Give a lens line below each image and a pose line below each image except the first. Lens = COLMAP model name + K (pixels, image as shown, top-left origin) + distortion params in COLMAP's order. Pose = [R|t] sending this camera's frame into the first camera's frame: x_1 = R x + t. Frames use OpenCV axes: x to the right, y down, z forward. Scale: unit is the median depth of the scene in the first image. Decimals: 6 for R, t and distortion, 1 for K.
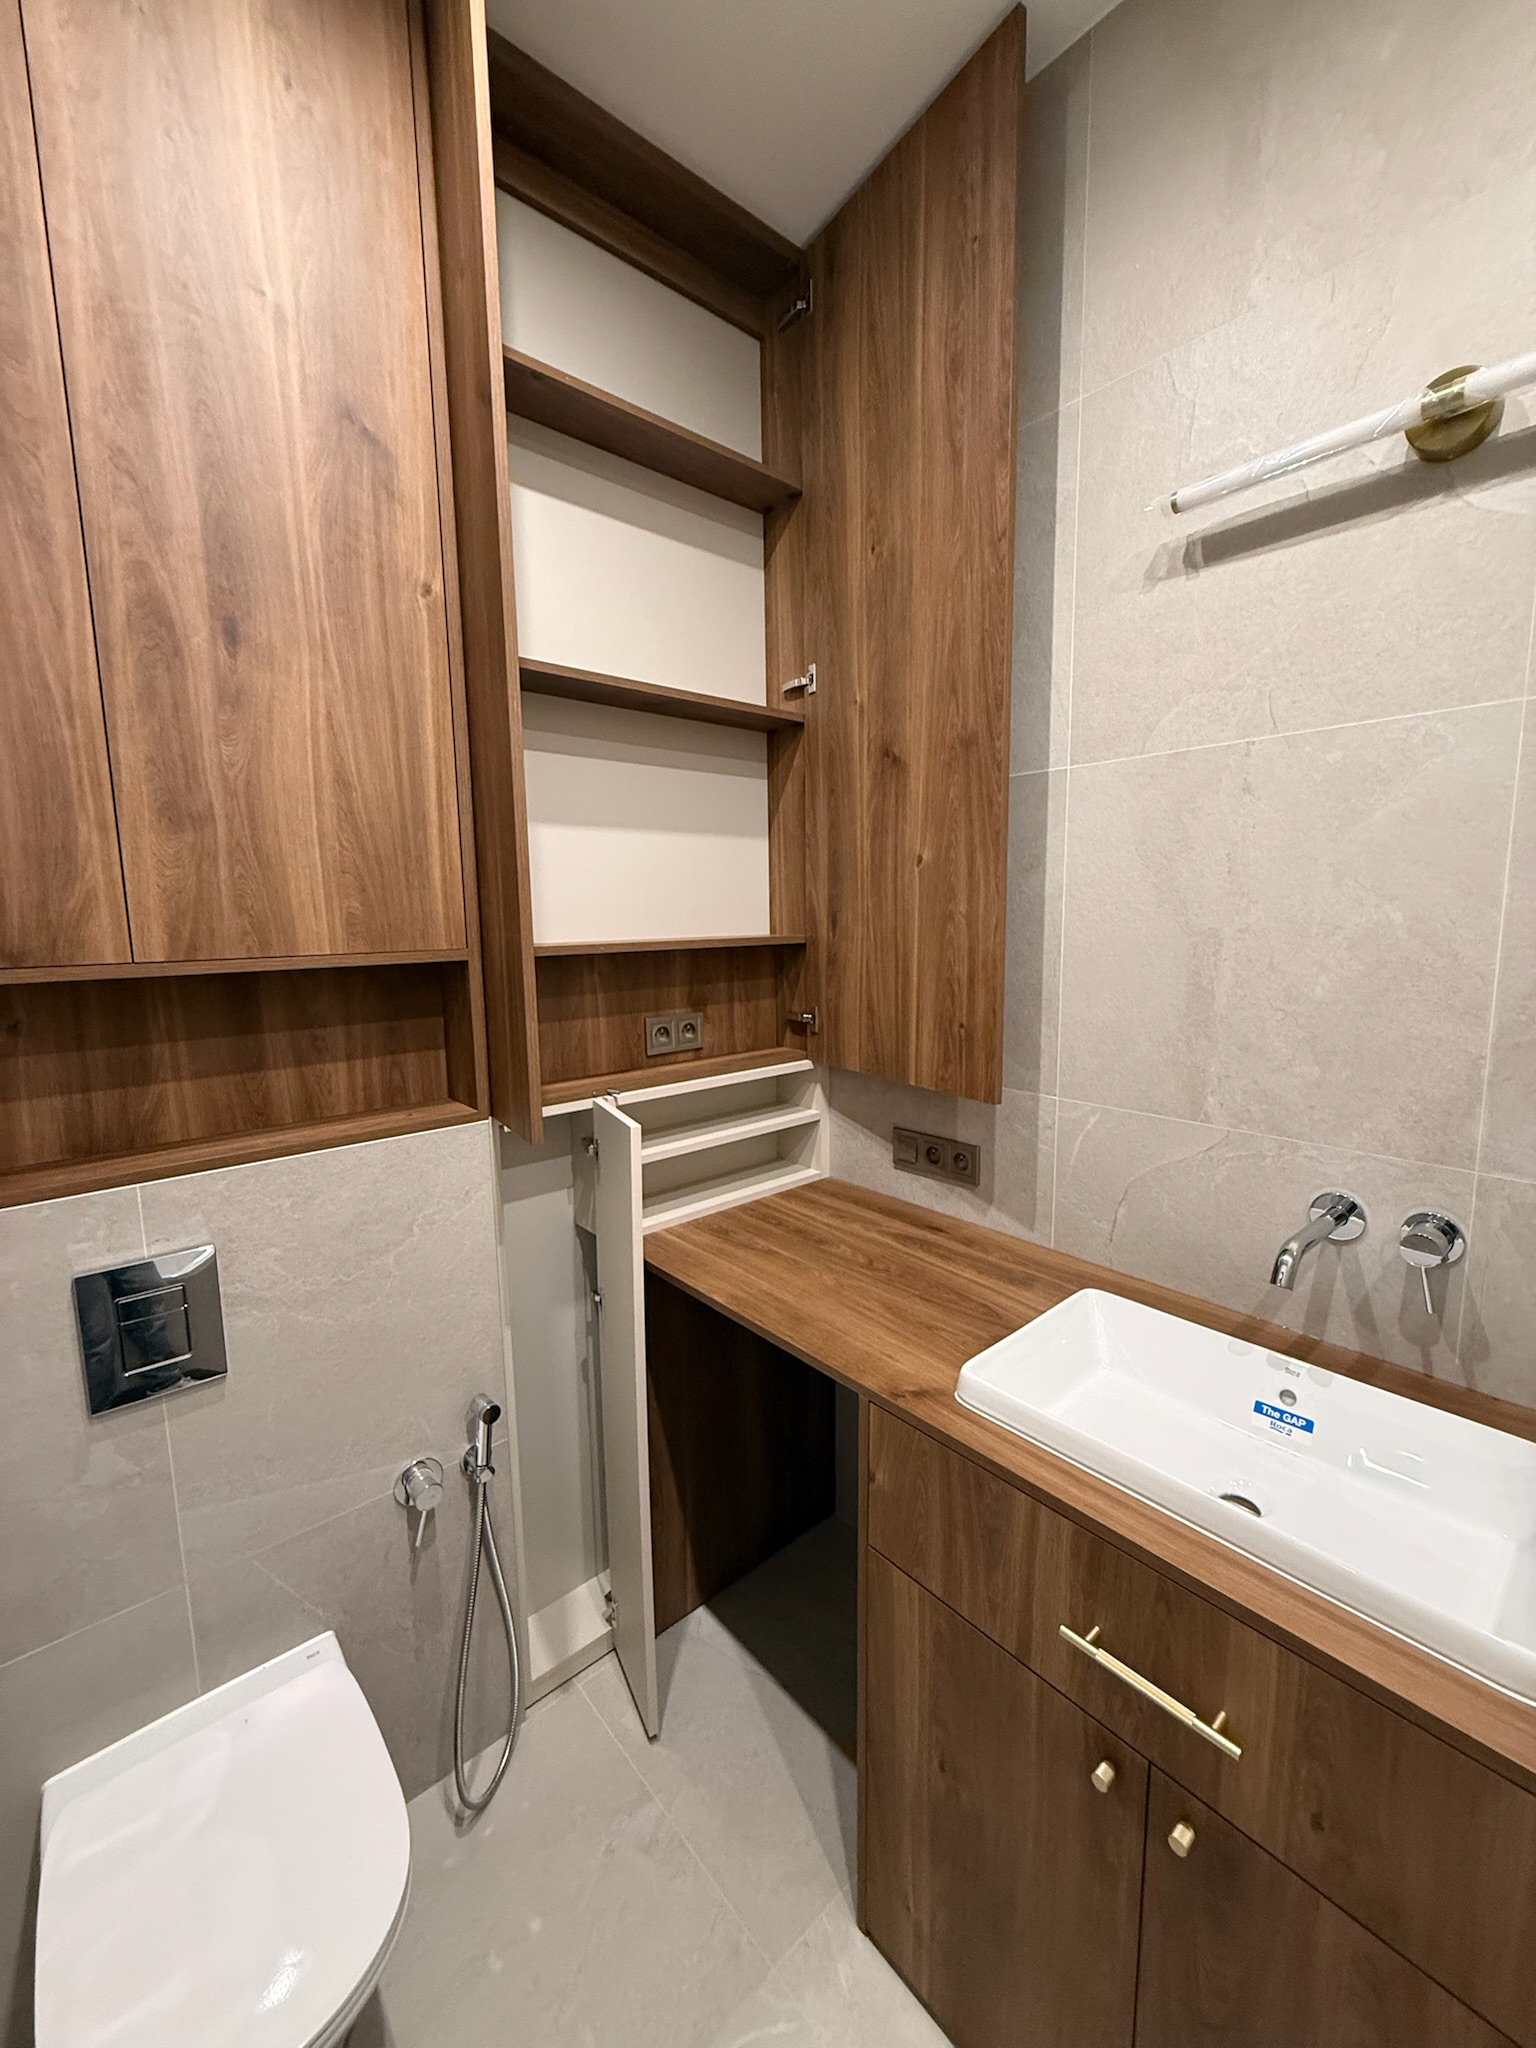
lens RADIAL K [[811.2, 0, 763.5], [0, 811.2, 1017.2], [0, 0, 1]] dist [-0.001085, -0.000545]
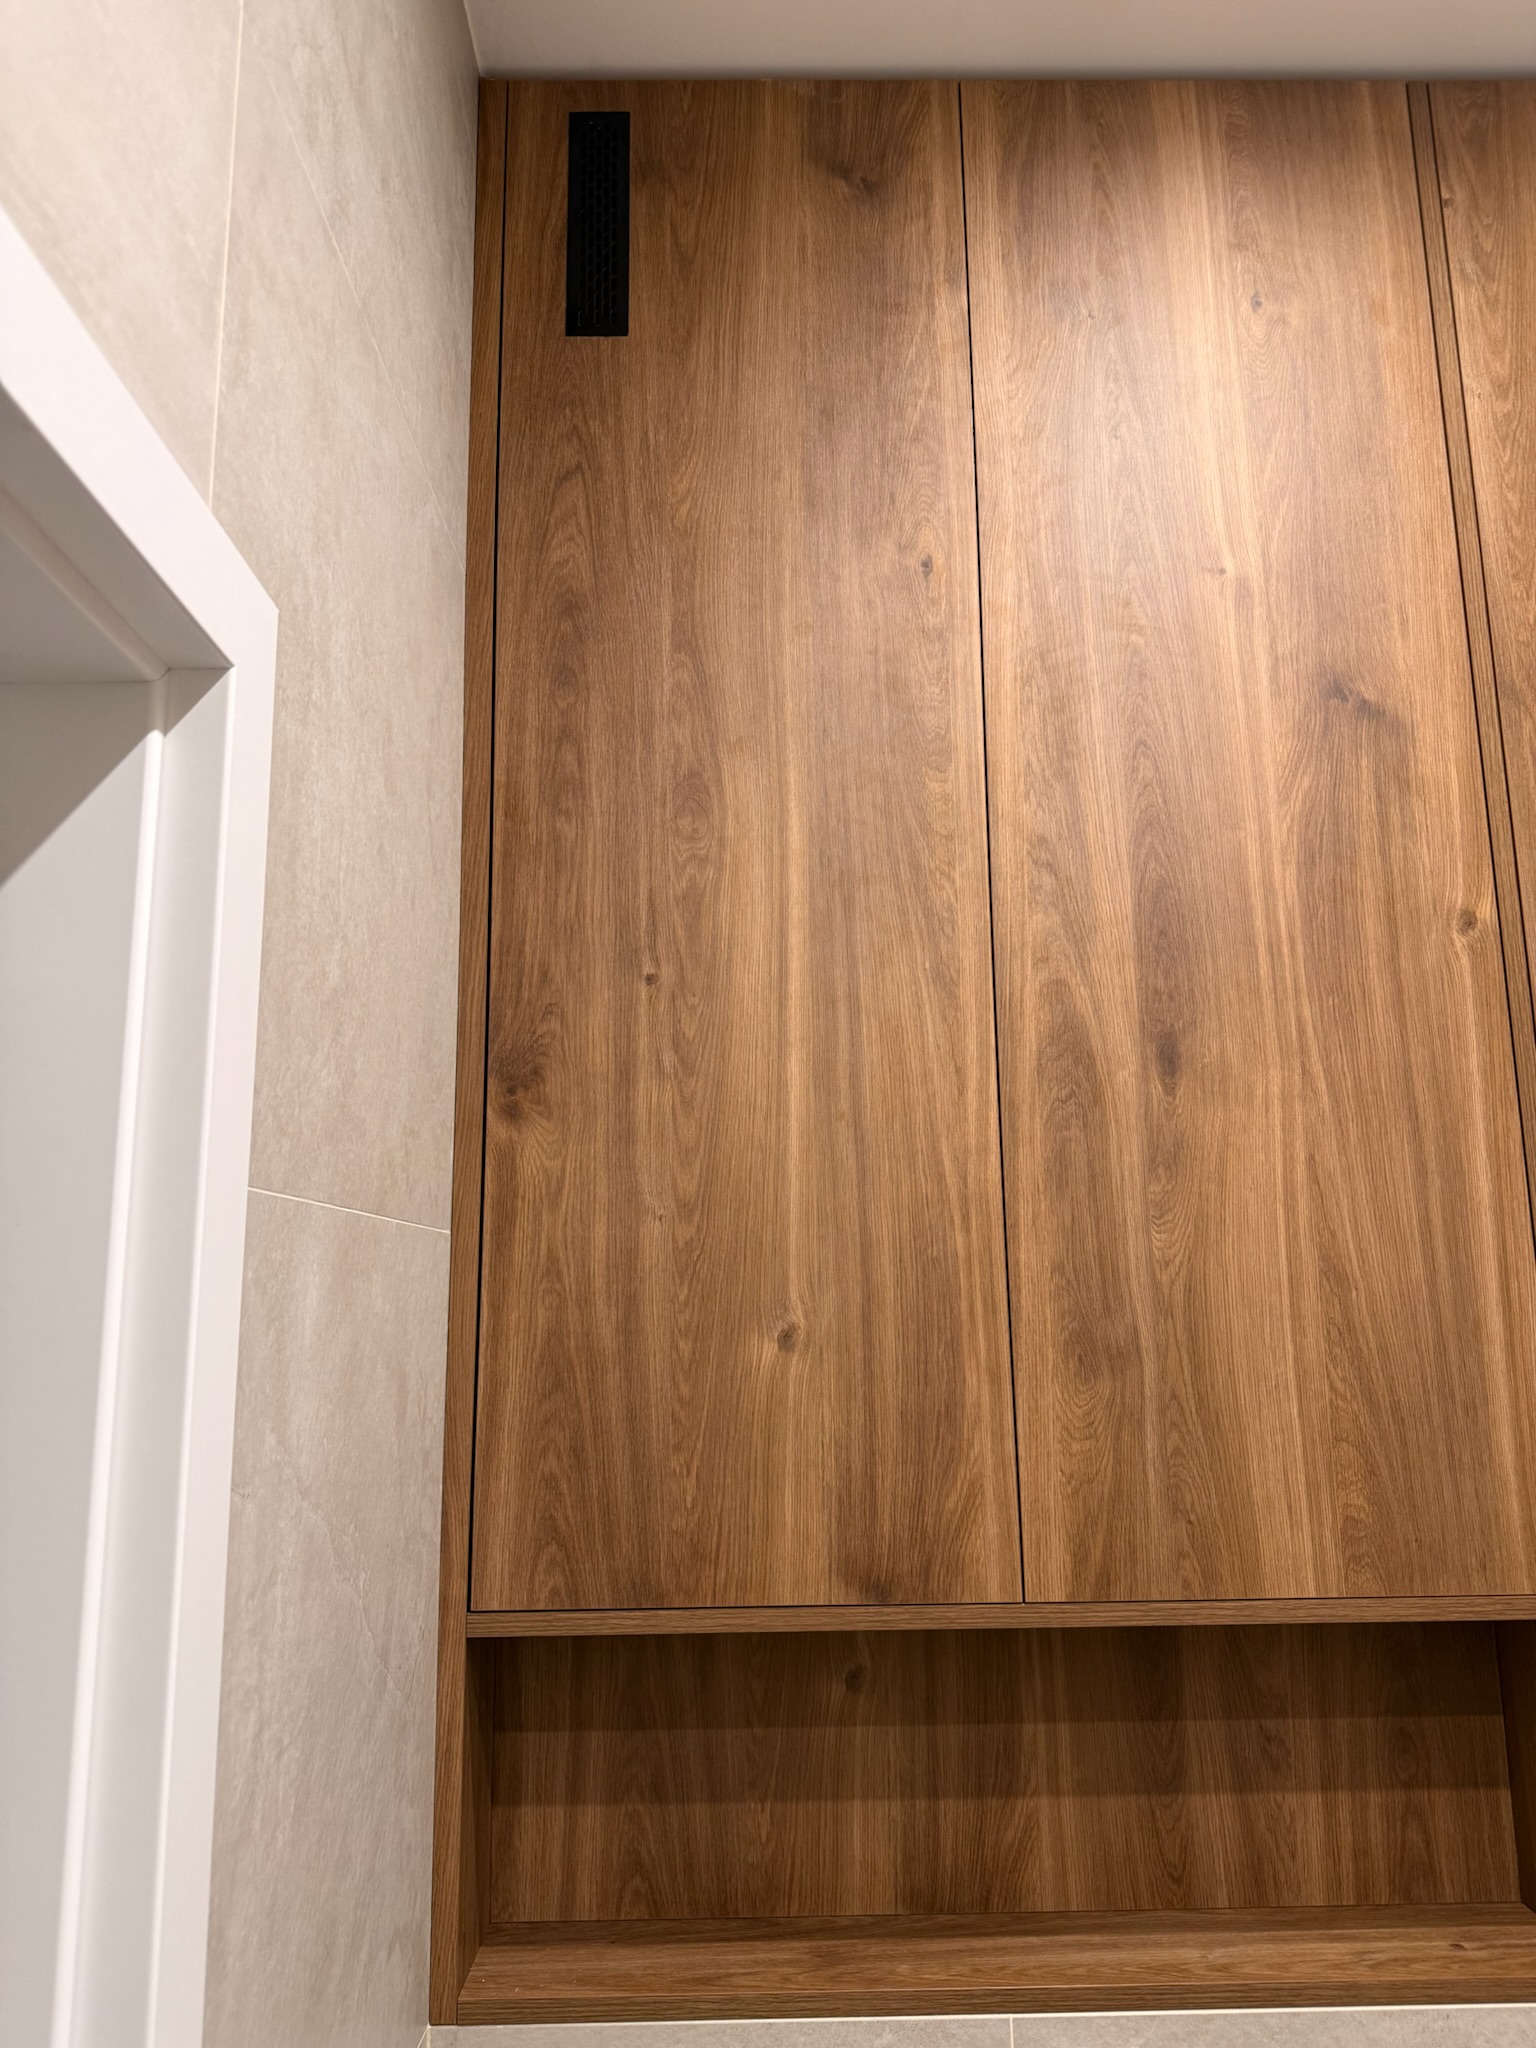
lens RADIAL K [[1426.3, 0, 764.2], [0, 1426.3, 1040.6], [0, 0, 1]] dist [0.029726, -0.037669]
pose [[0.755528, -0.115259, -0.644898, -0.168015], [-0.087194, 0.957952, -0.273361, -0.146958], [0.649288, 0.262763, 0.713709, -0.004149]]
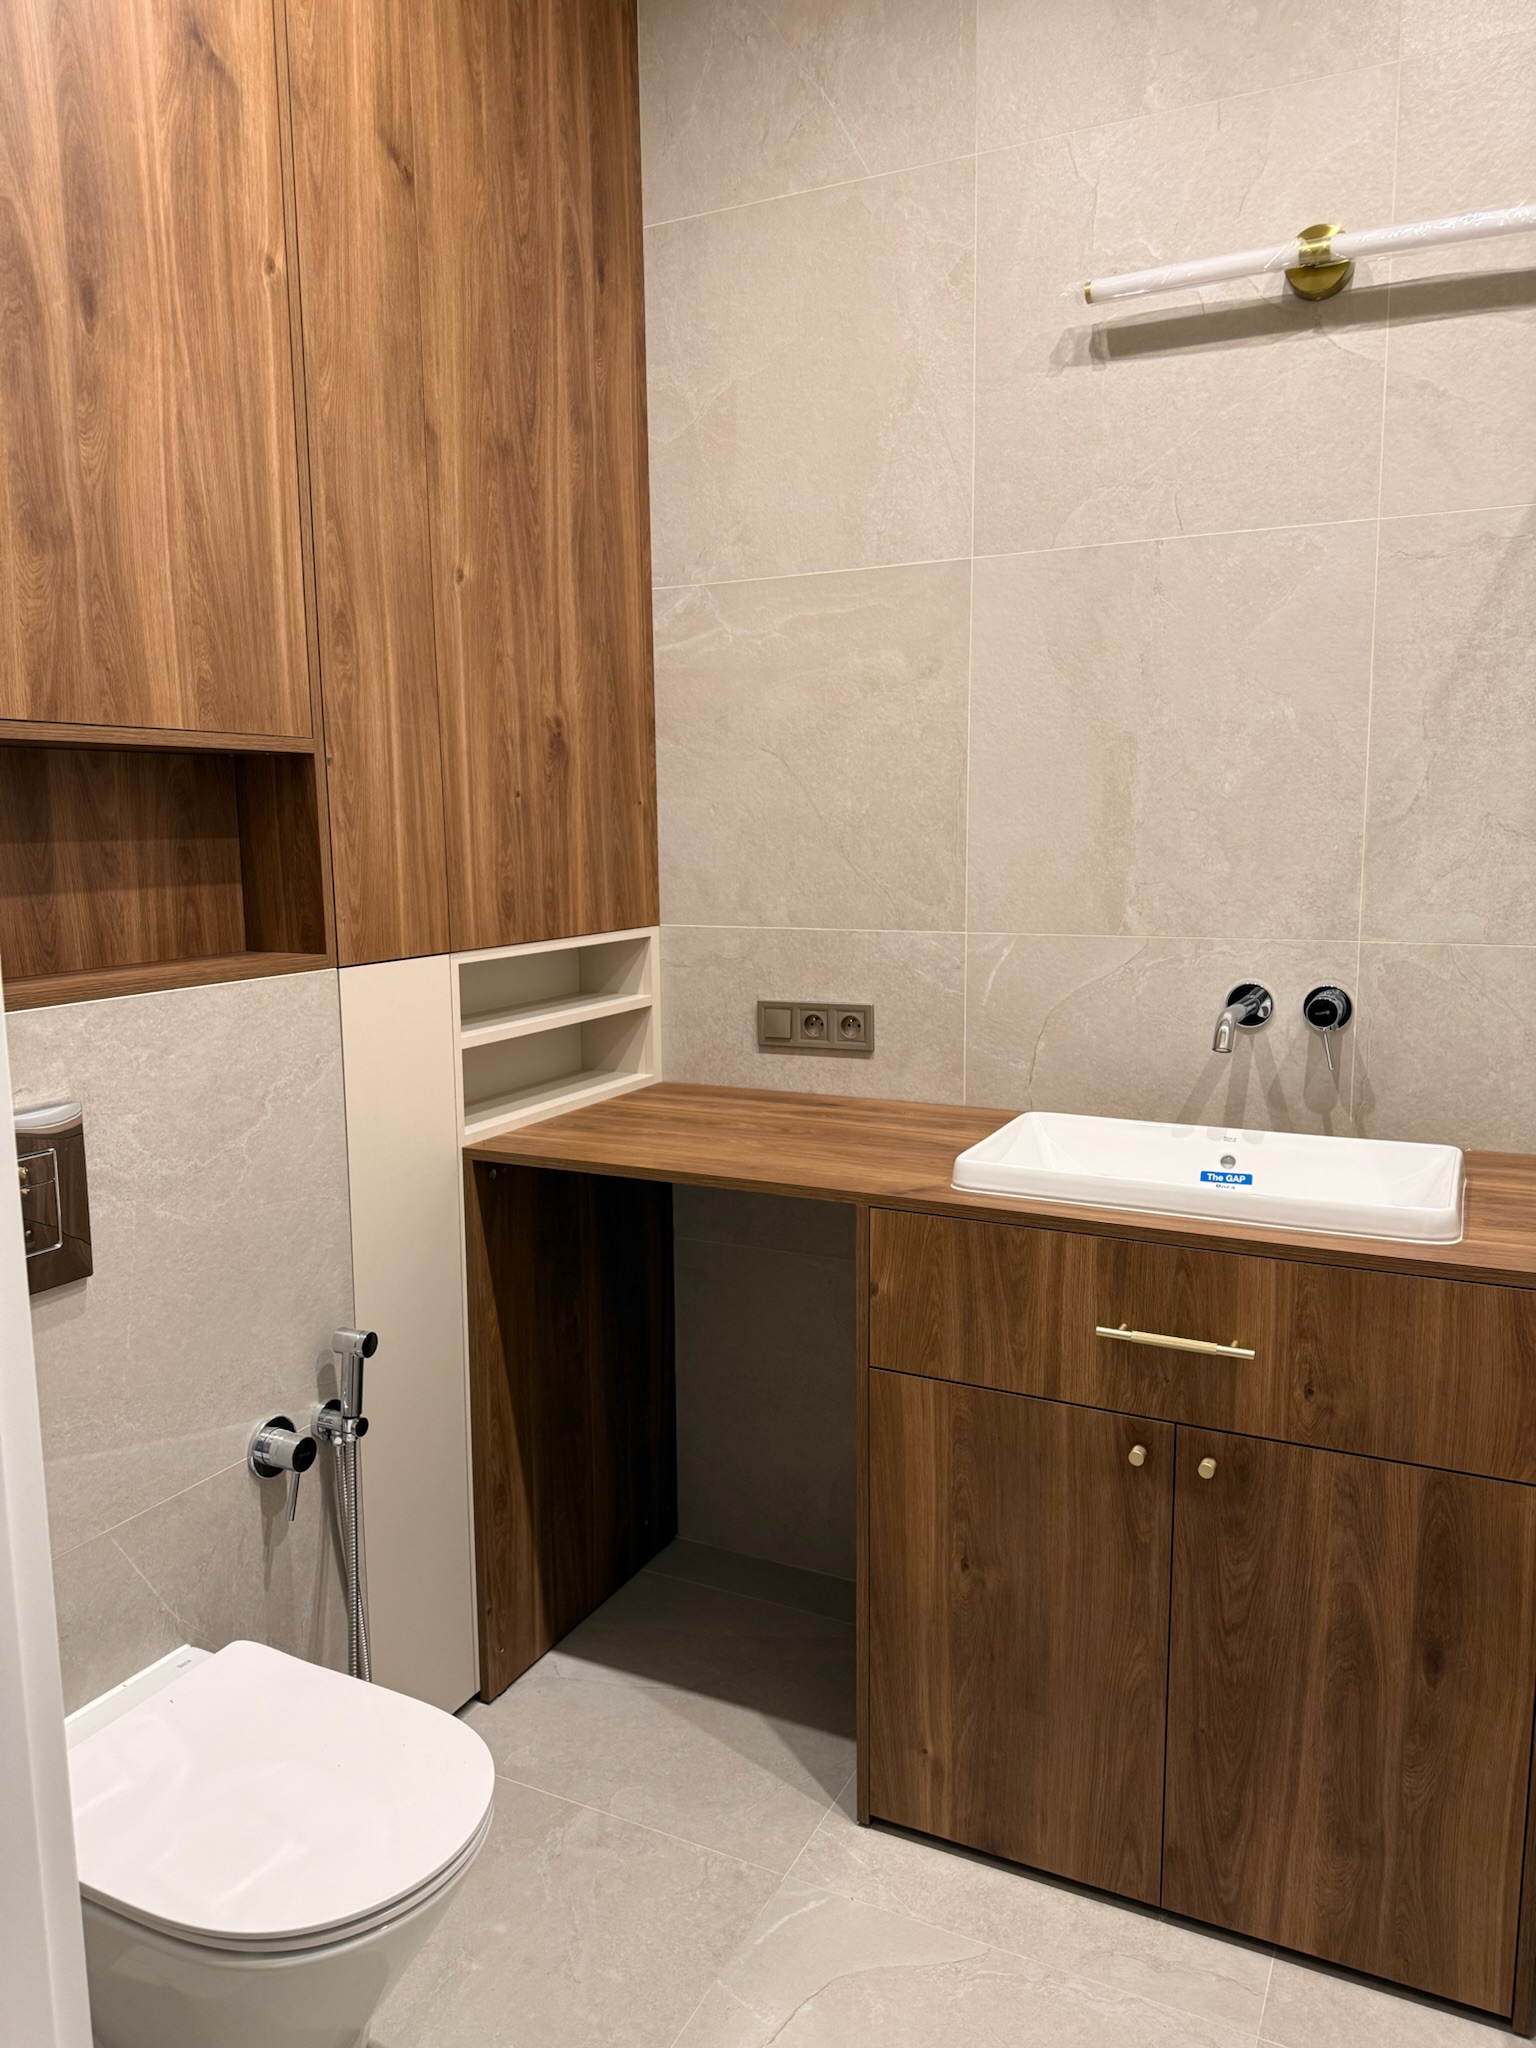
lens RADIAL K [[1426.3, 0, 757.2], [0, 1426.3, 1008.0], [0, 0, 1]] dist [0.029726, -0.037669]
pose [[0.926511, -0.046582, 0.373373, -0.581235], [0.046583, 0.998874, 0.009025, 0.209604], [-0.373373, 0.009031, 0.927637, -0.481450]]
